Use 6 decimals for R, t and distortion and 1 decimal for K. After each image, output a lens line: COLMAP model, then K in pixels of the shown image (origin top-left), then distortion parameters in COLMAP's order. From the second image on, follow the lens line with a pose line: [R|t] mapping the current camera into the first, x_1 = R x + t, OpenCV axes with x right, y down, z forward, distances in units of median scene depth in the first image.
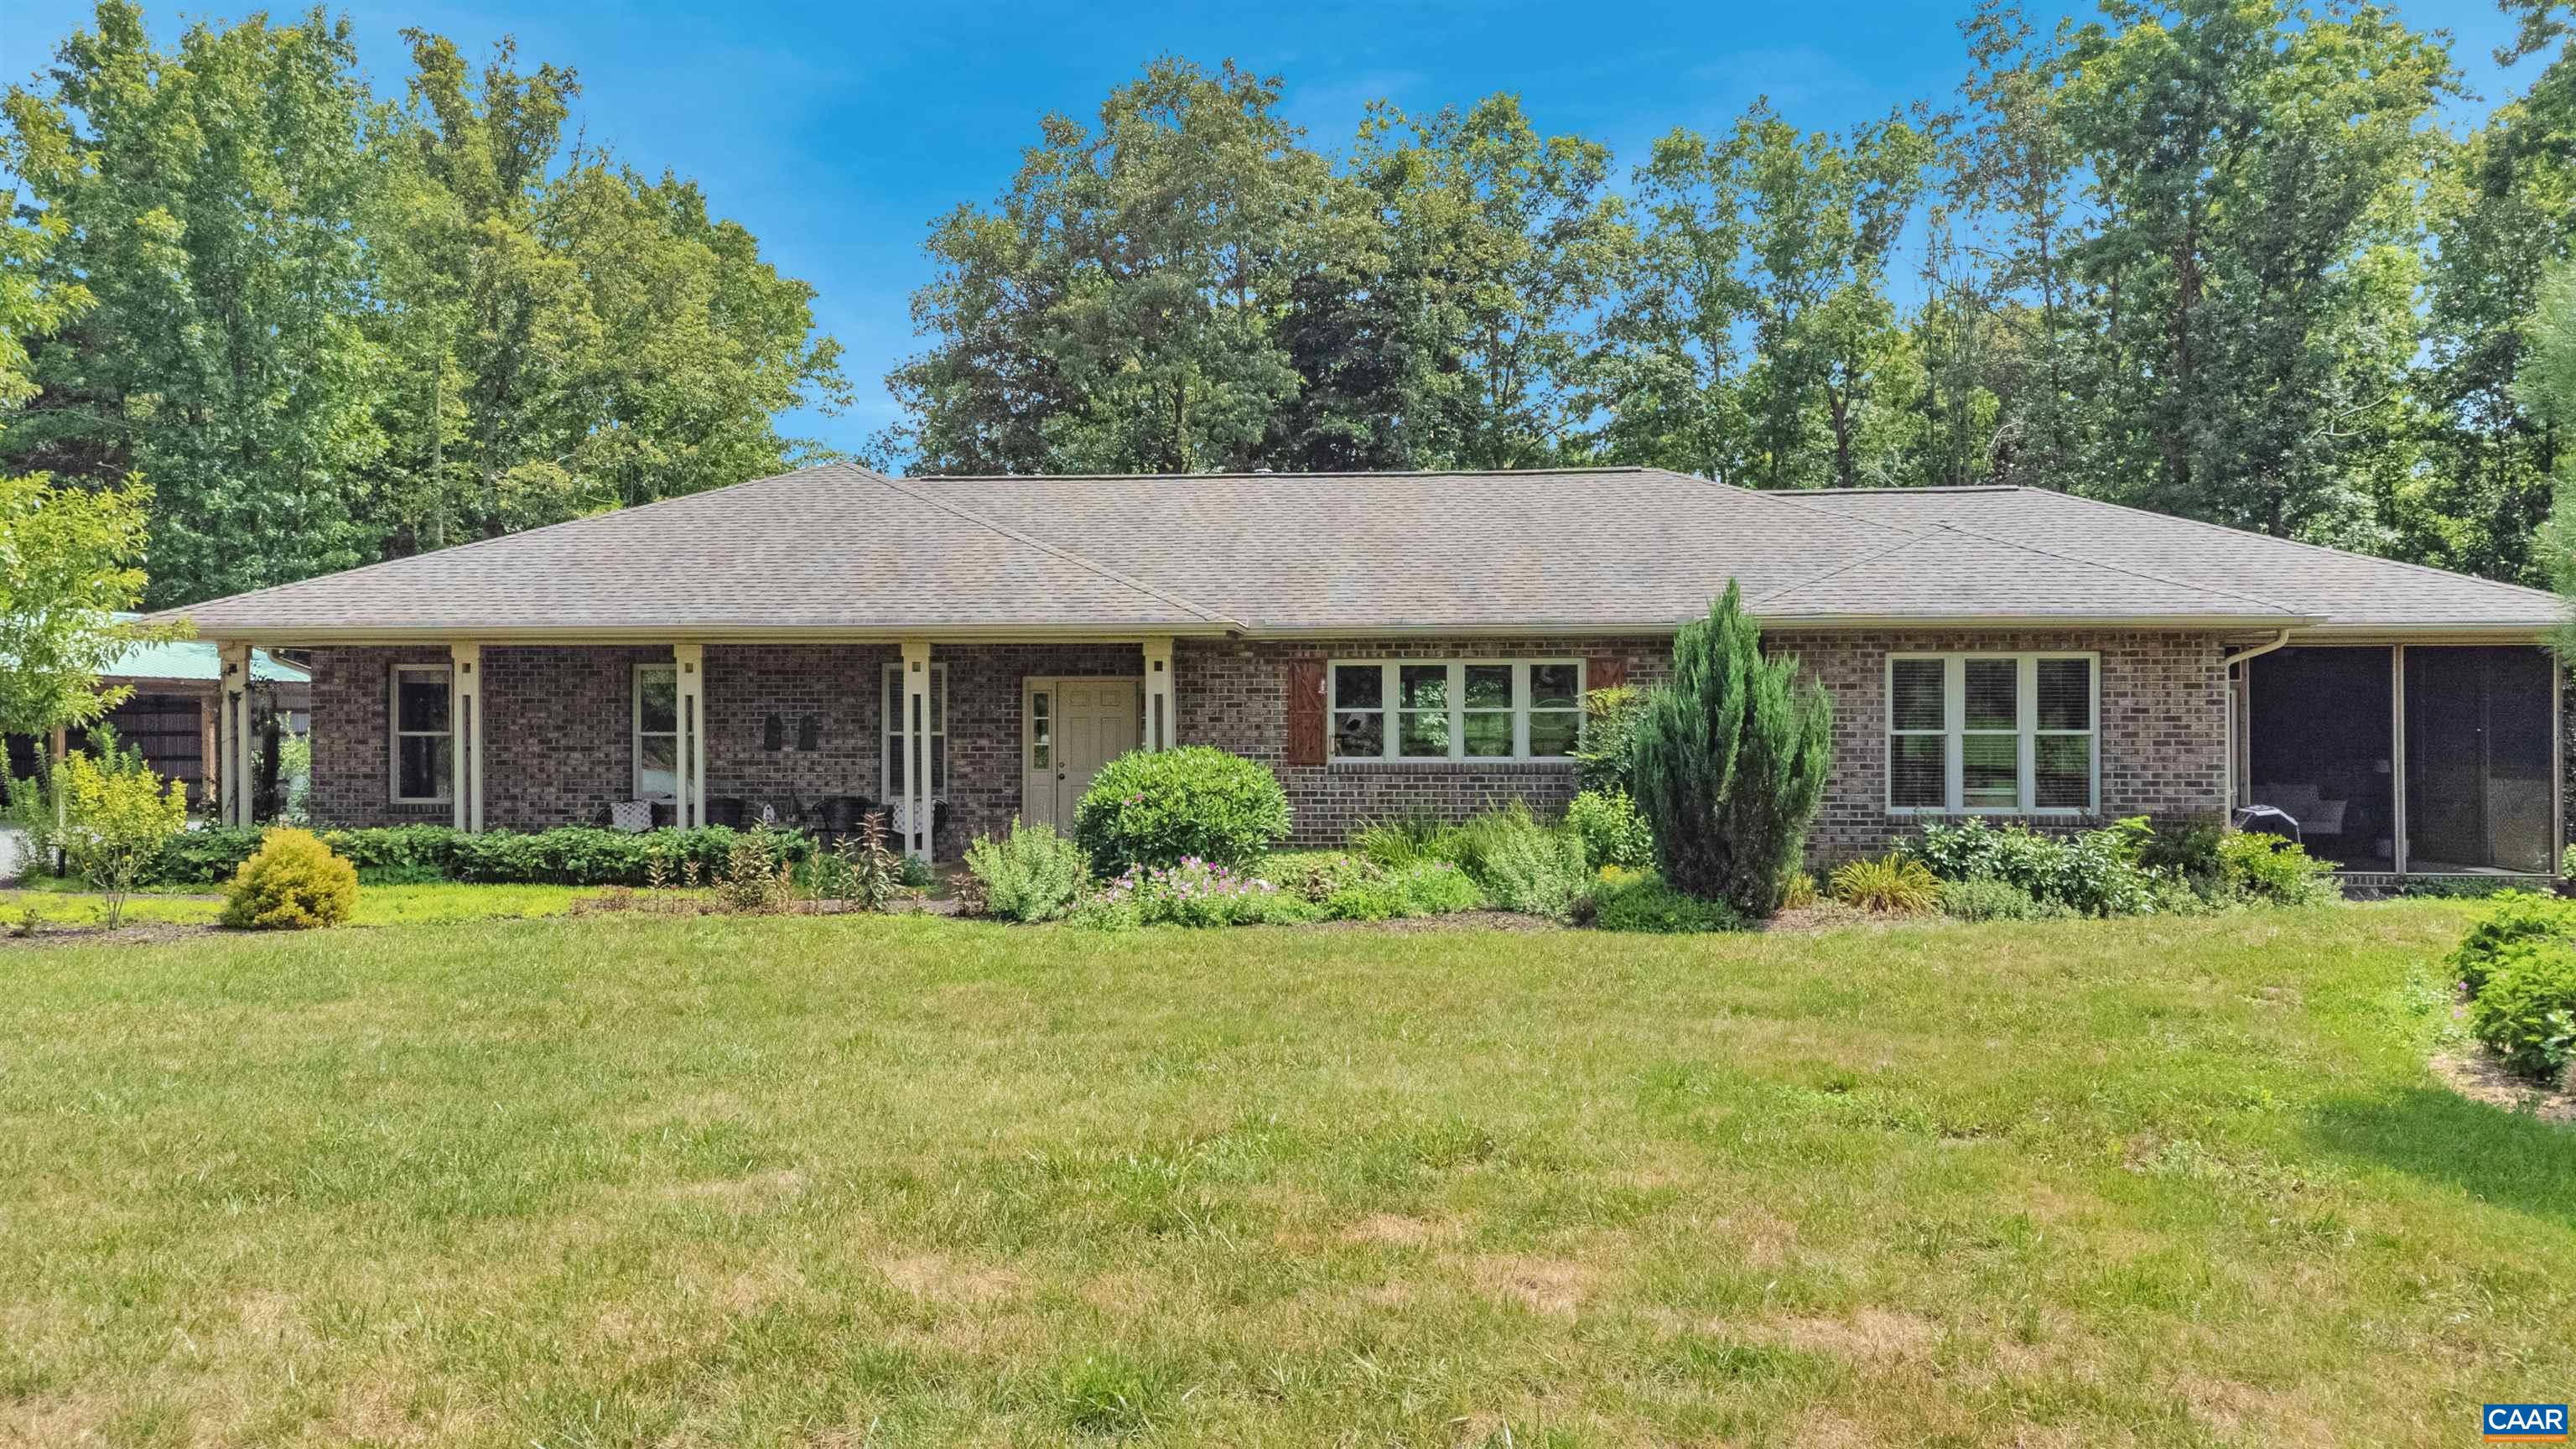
lens RADIAL K [[1881.3, 0, 1288.0], [0, 1881.3, 724.5], [0, 0, 1]] dist [0.045862, -0.002867]
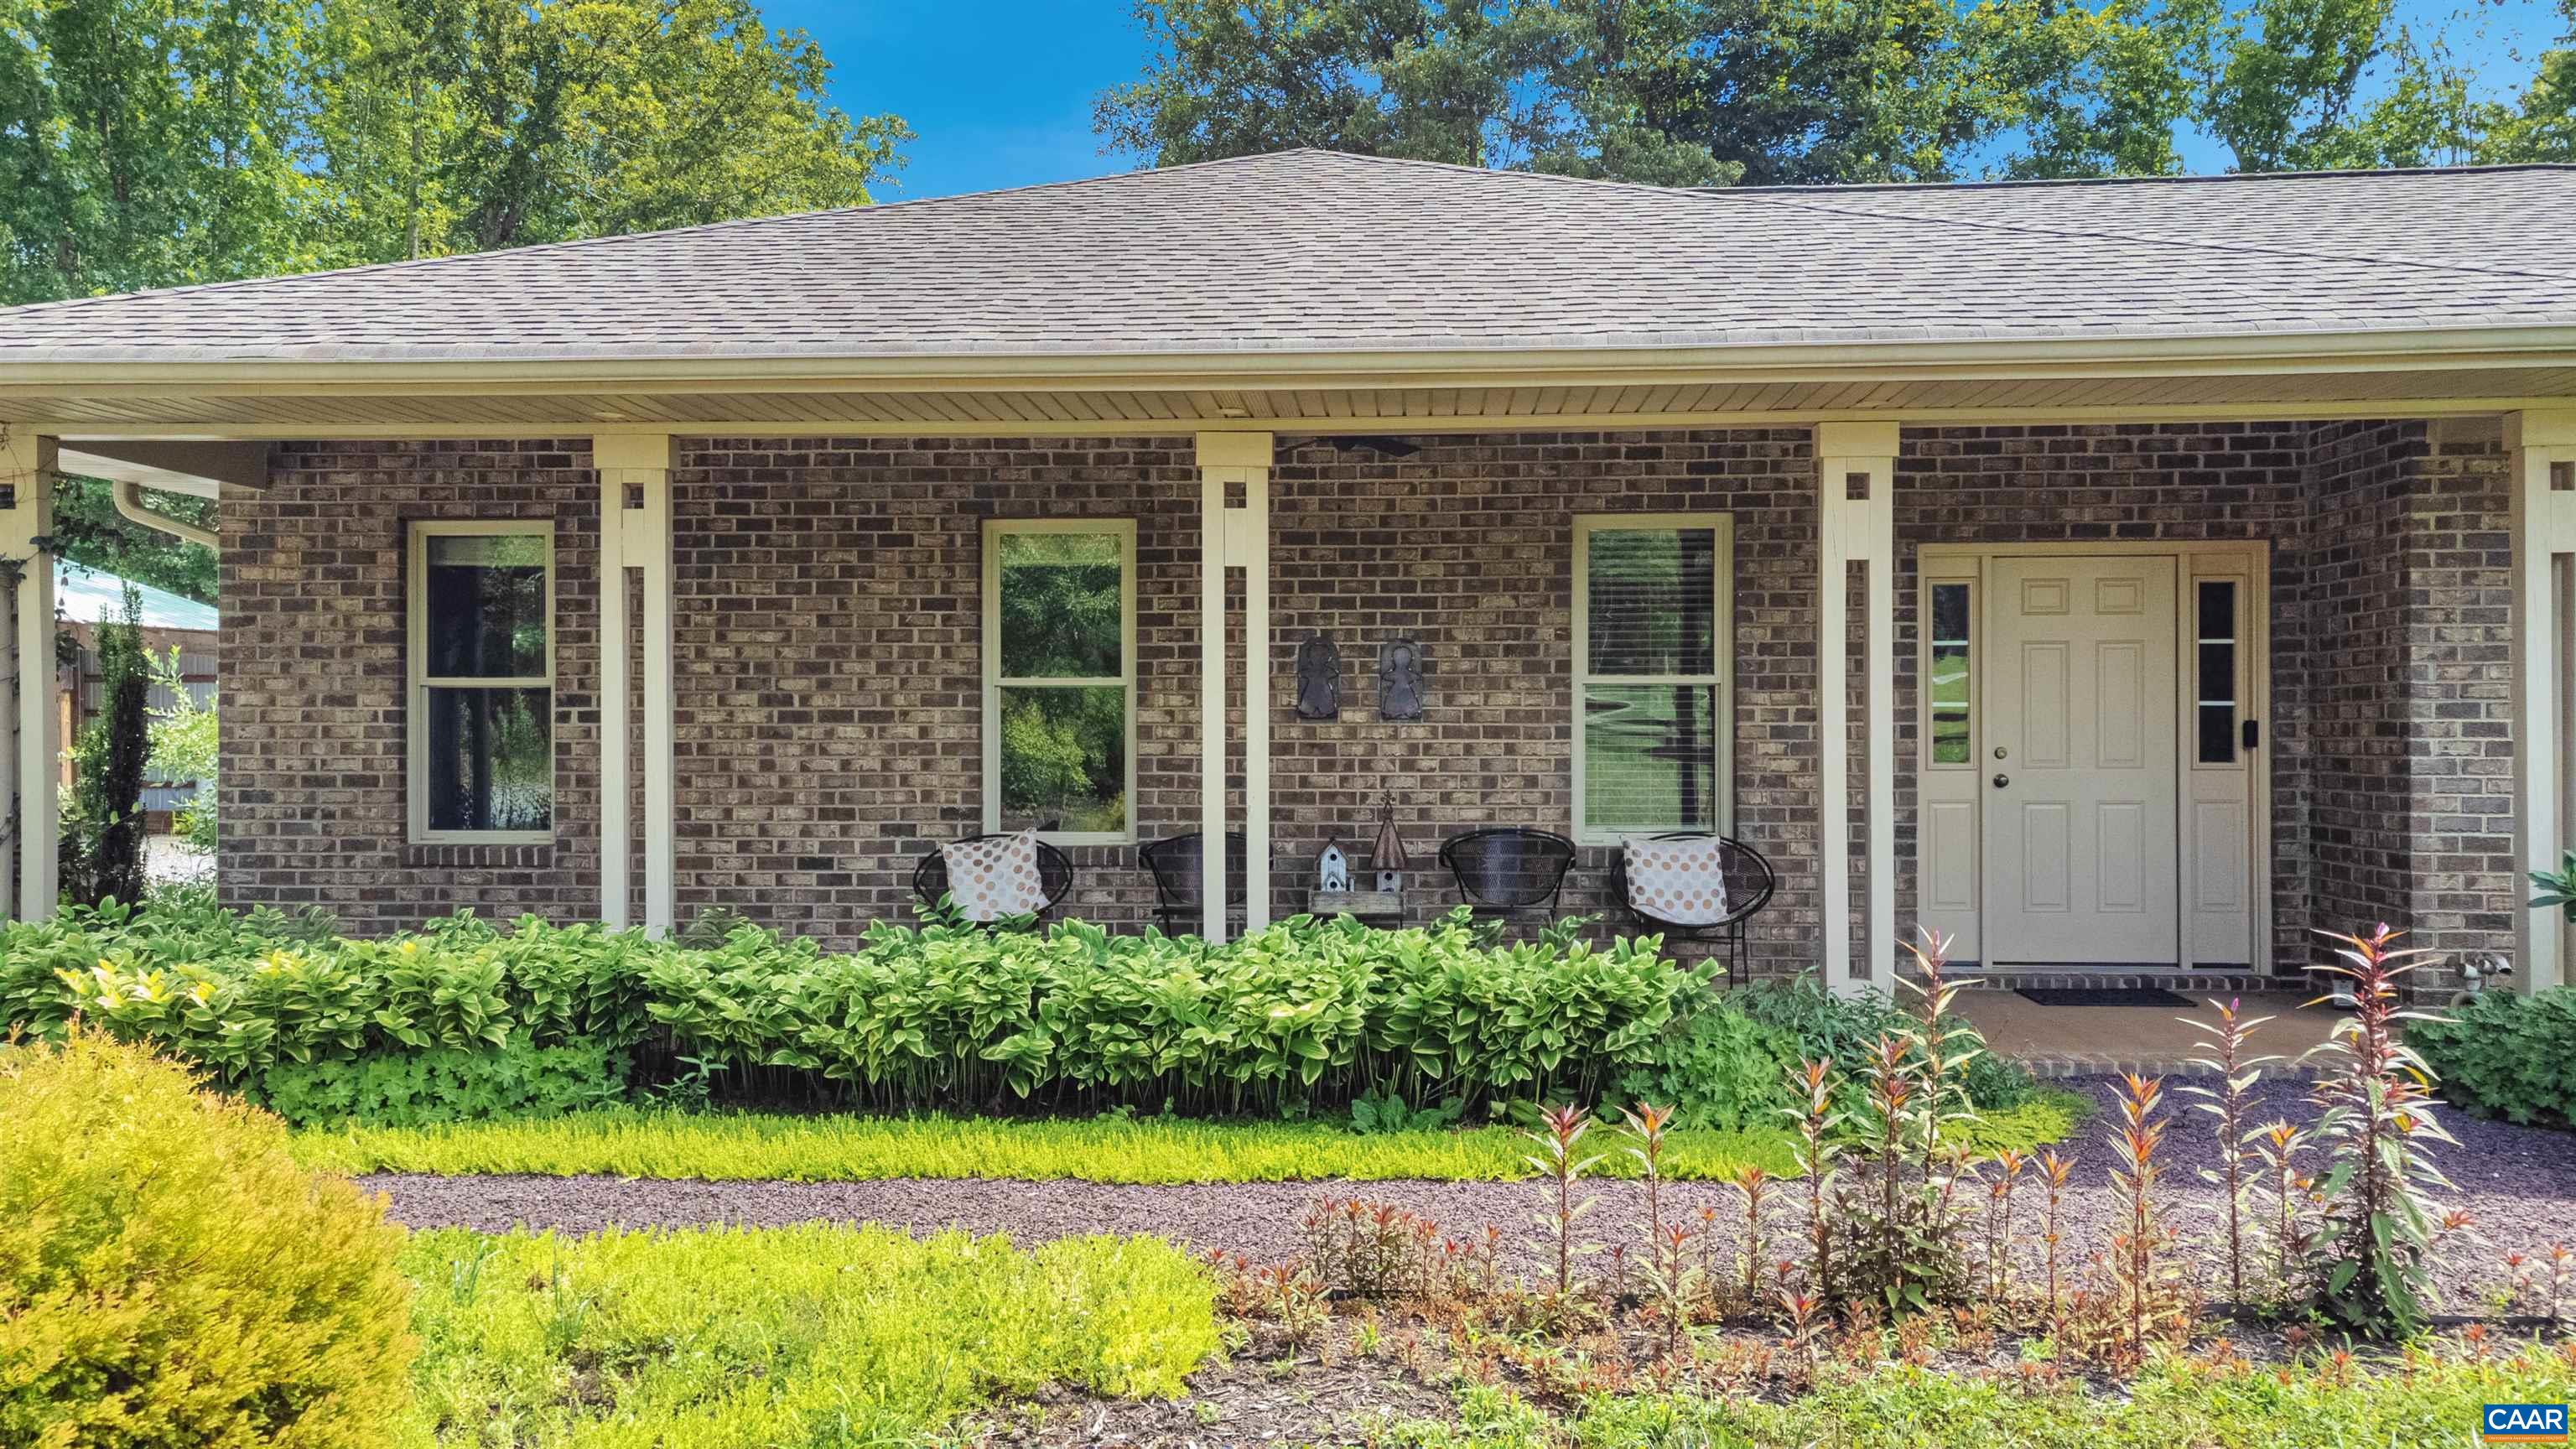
lens RADIAL K [[1881.3, 0, 1288.0], [0, 1881.3, 724.5], [0, 0, 1]] dist [0.045862, -0.002867]
pose [[0.999564, -0.000178, 0.029509, -0.290752], [0.000190, 1.000000, -0.000405, 0.014876], [-0.029509, 0.000410, 0.999564, 0.573759]]
